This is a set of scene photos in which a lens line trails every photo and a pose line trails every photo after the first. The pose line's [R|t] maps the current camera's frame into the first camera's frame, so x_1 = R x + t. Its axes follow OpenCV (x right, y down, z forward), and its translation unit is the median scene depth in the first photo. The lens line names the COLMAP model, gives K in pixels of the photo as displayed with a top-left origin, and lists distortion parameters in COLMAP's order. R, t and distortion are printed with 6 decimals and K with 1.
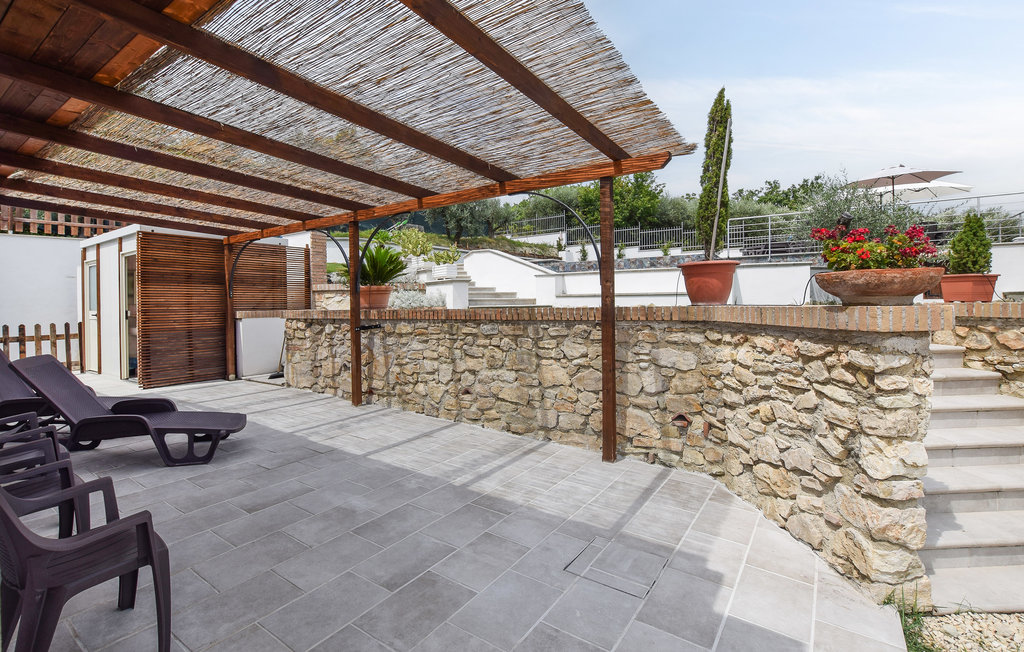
lens RADIAL K [[455.1, 0, 509.7], [0, 455.1, 318.0], [0, 0, 1]] dist [-0.000102, -0.000077]
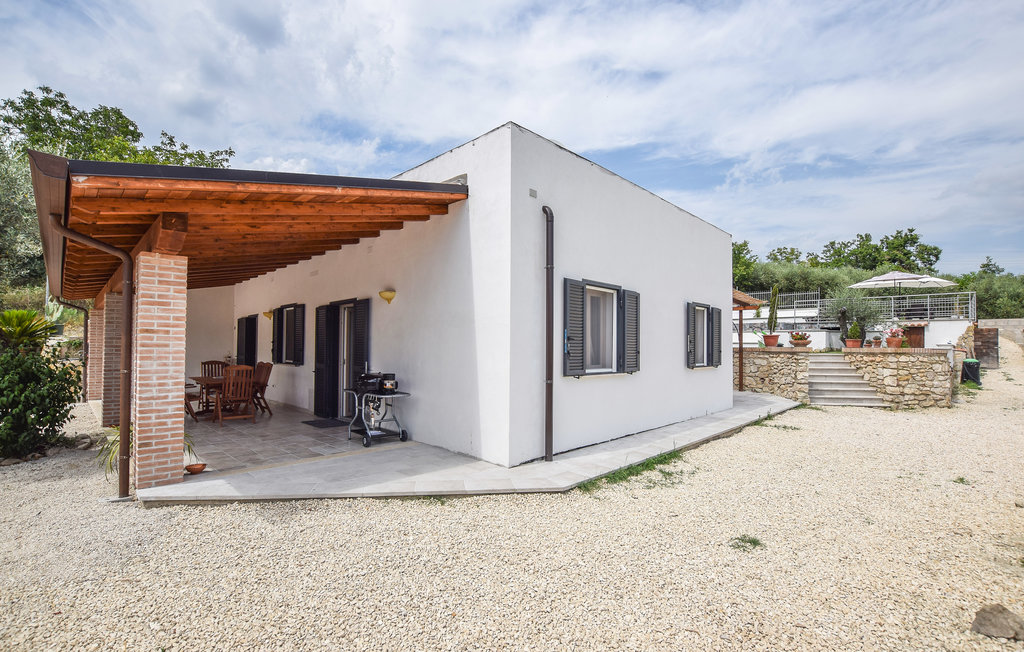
lens RADIAL K [[455.1, 0, 543.5], [0, 455.1, 351.2], [0, 0, 1]] dist [-0.000102, -0.000077]
pose [[0.993823, 0.010743, -0.110459, -0.940951], [-0.013414, 0.999635, -0.023466, 0.111226], [0.110166, 0.024803, 0.993604, -2.755679]]
